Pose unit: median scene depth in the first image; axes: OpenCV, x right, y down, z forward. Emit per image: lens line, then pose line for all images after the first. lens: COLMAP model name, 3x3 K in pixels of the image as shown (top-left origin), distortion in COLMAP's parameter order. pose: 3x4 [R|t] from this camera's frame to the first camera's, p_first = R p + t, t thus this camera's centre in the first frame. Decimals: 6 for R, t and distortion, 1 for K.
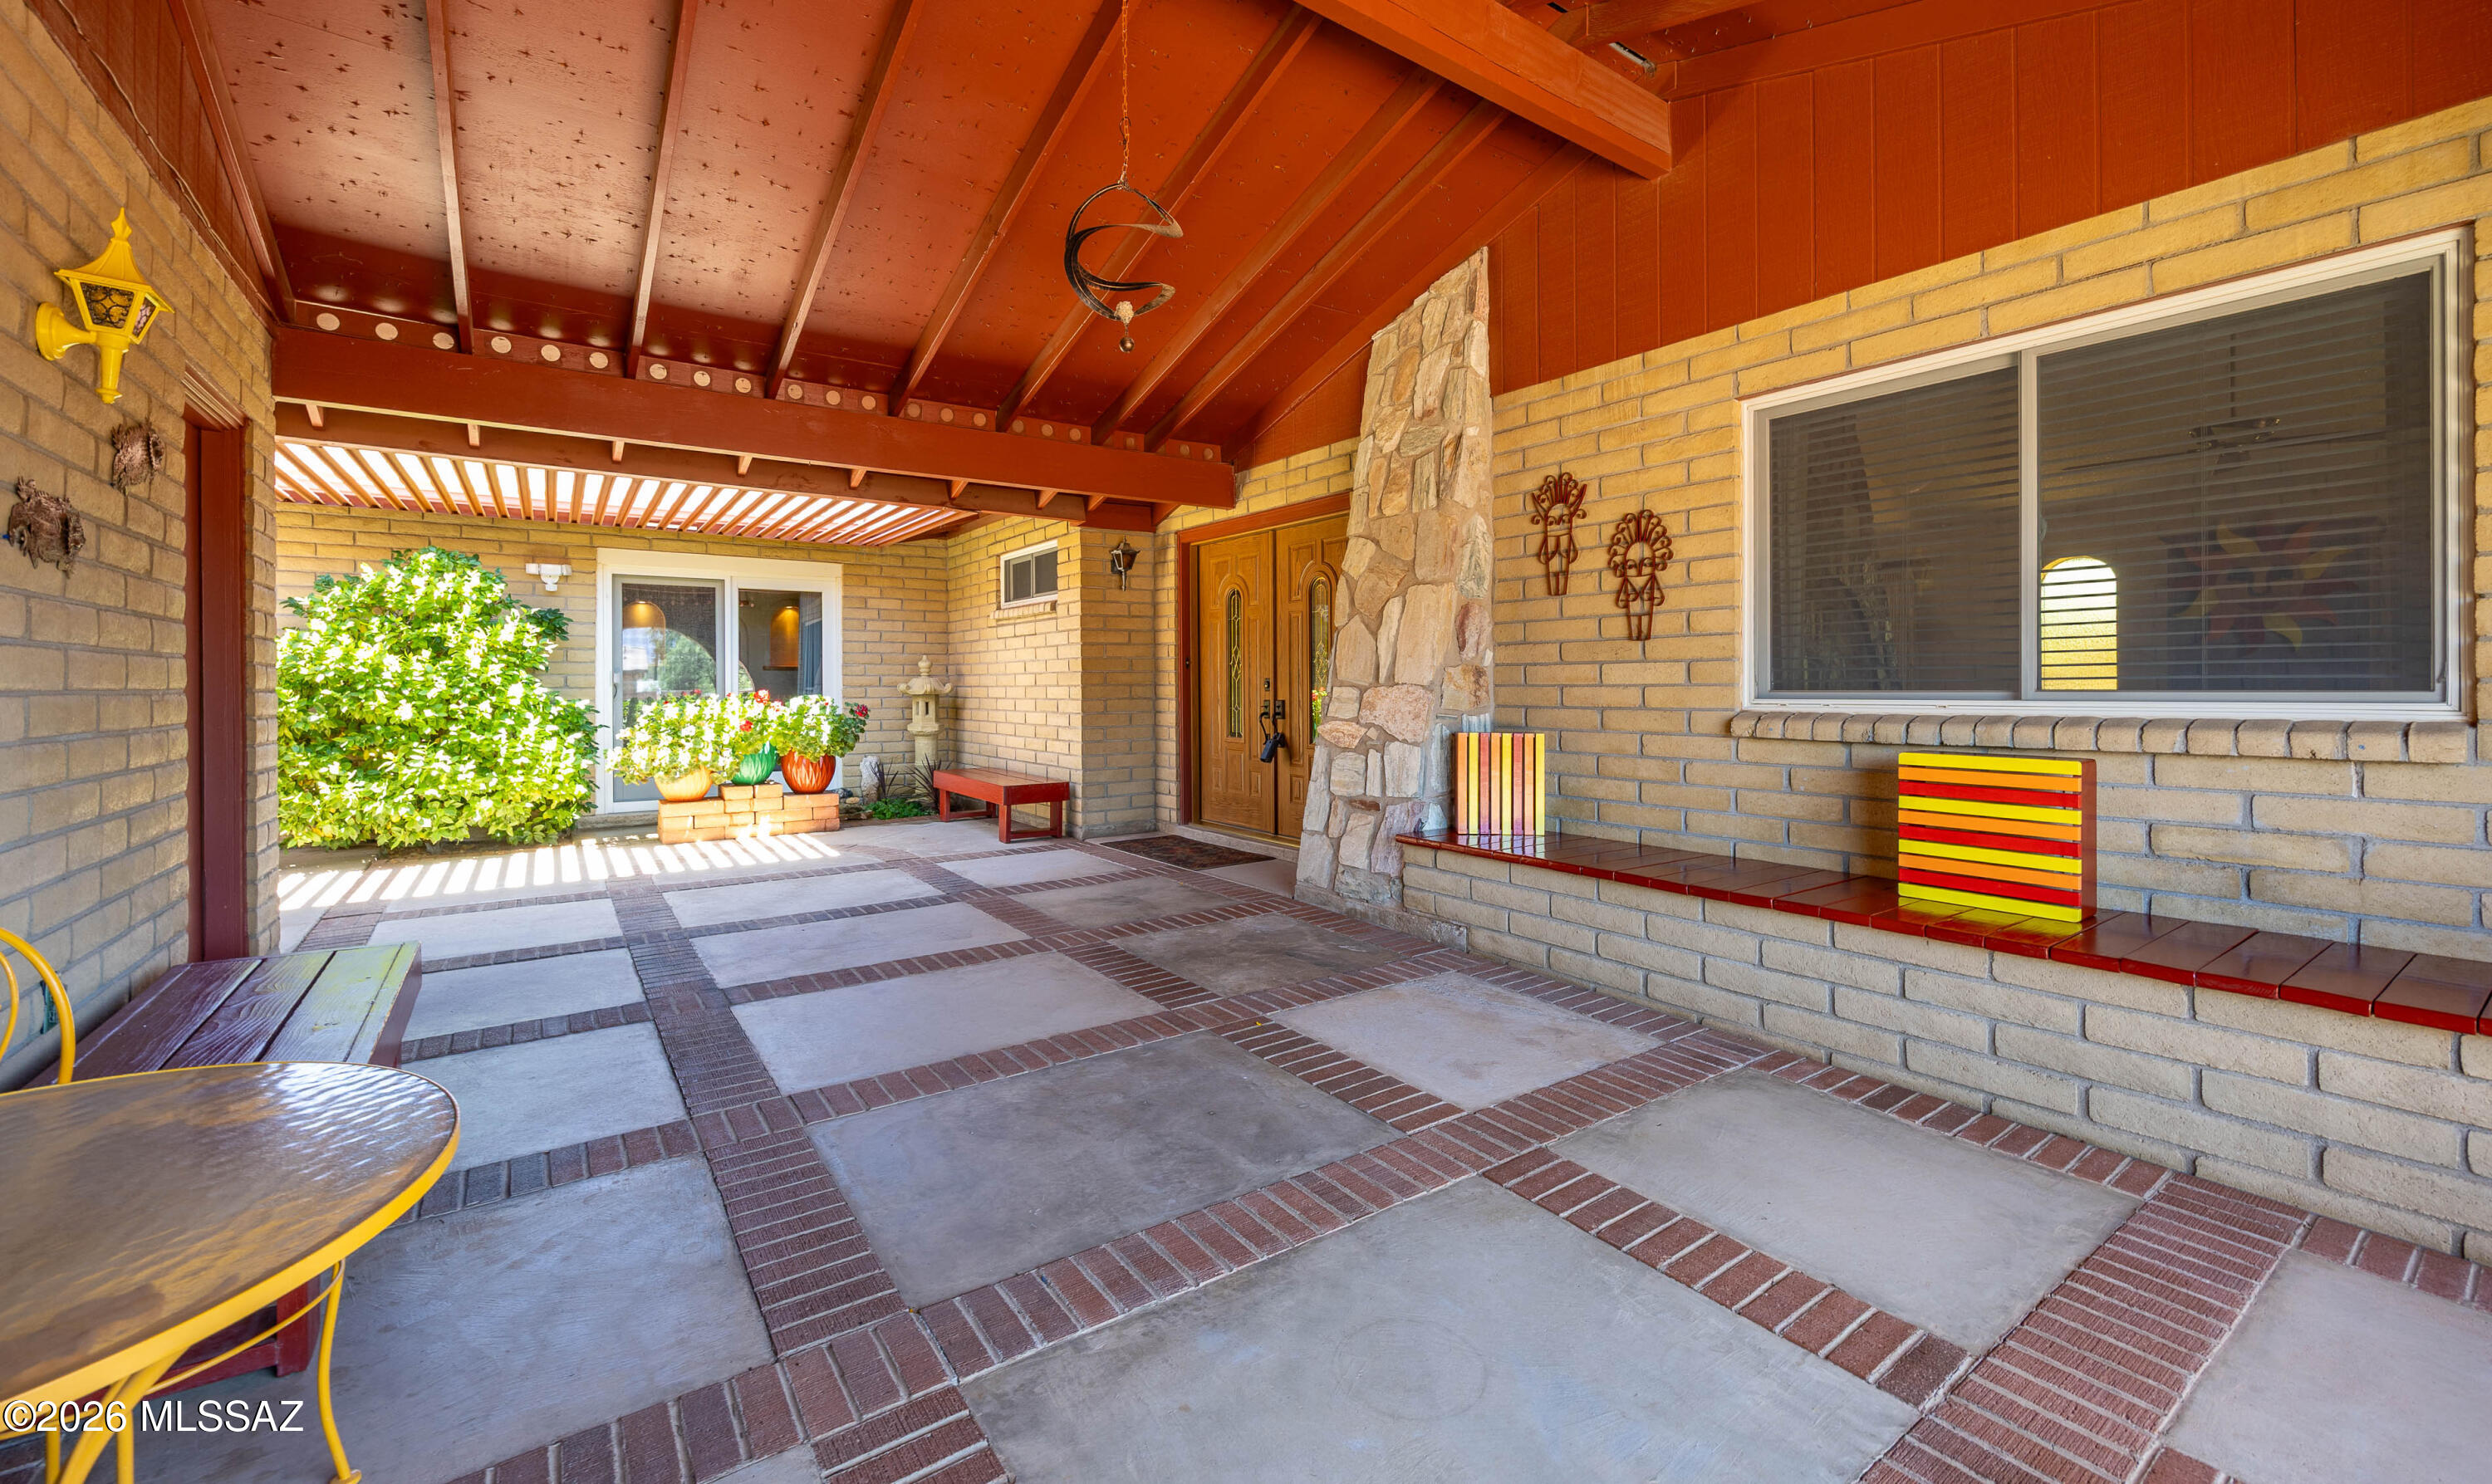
lens RADIAL K [[998.1, 0, 1262.9], [0, 998.1, 693.1], [0, 0, 1]] dist [-0.003864, -0.000030]
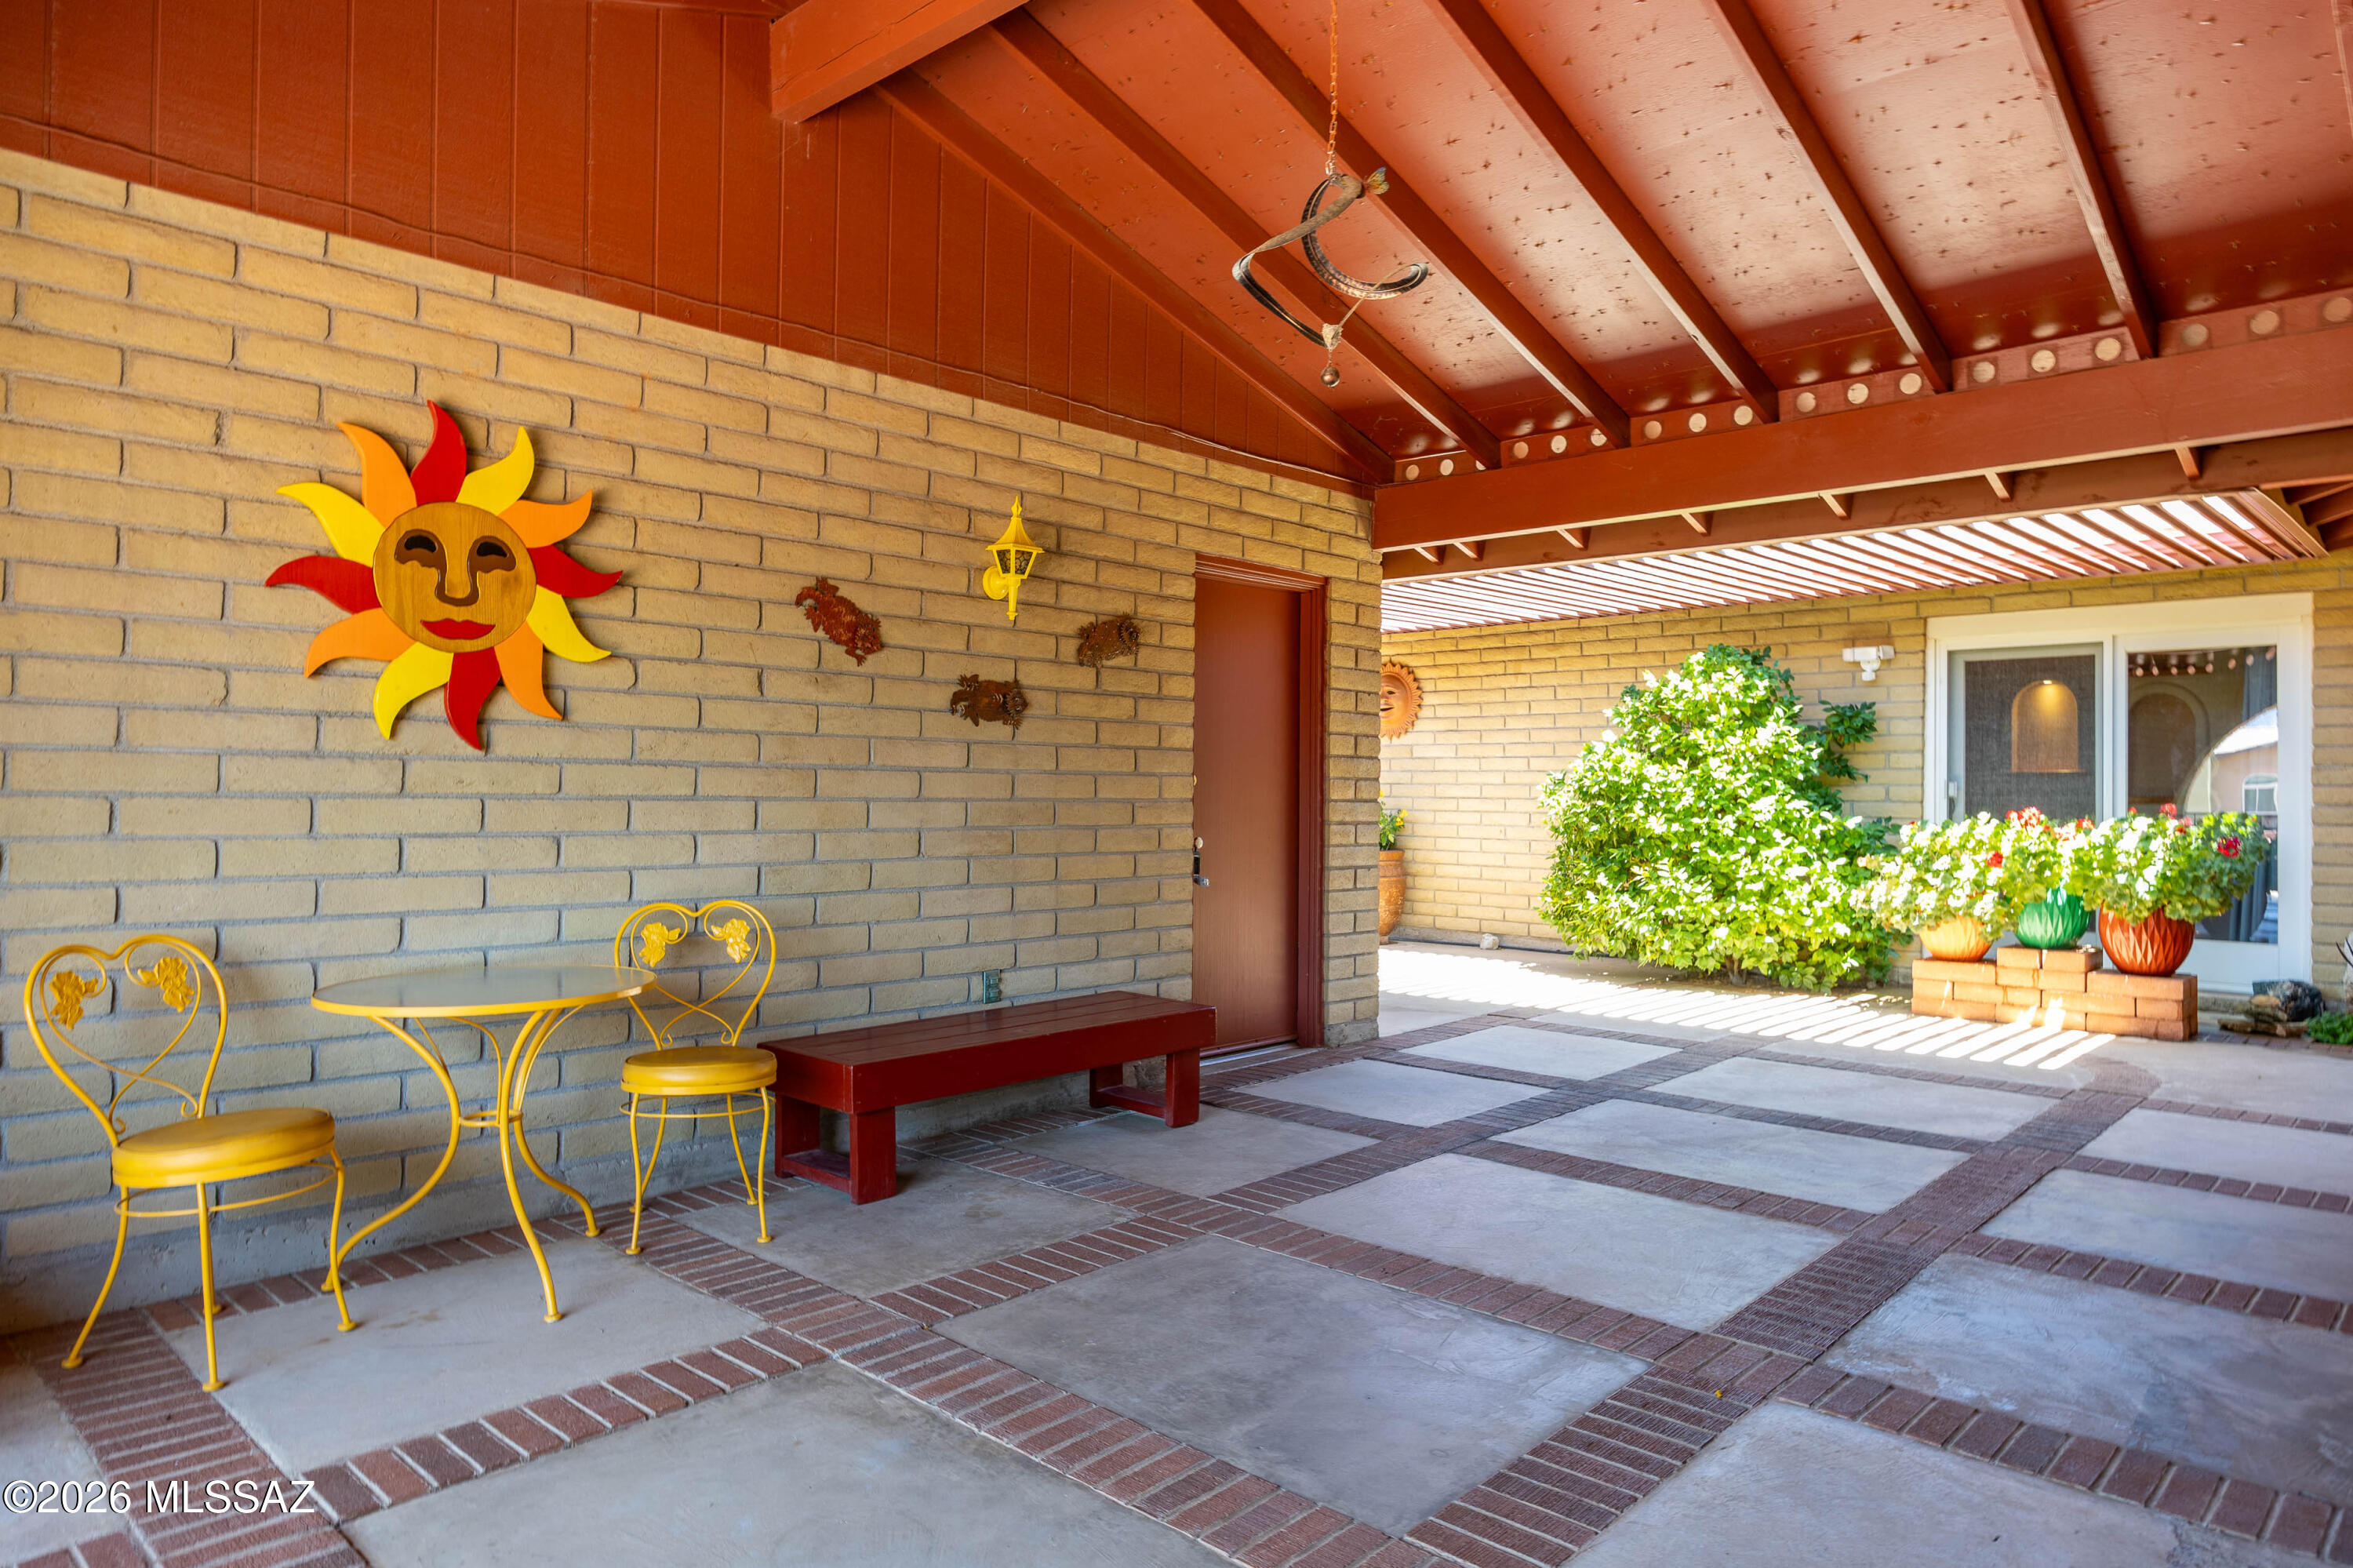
lens RADIAL K [[1488.7, 0, 1176.6], [0, 1488.7, 777.3], [0, 0, 1]] dist [-0.016951, -0.001501]
pose [[0.173151, -0.003846, -0.984888, 0.430366], [-0.016683, 0.999837, -0.006838, -0.008568], [0.984754, 0.017615, 0.173058, 0.290710]]
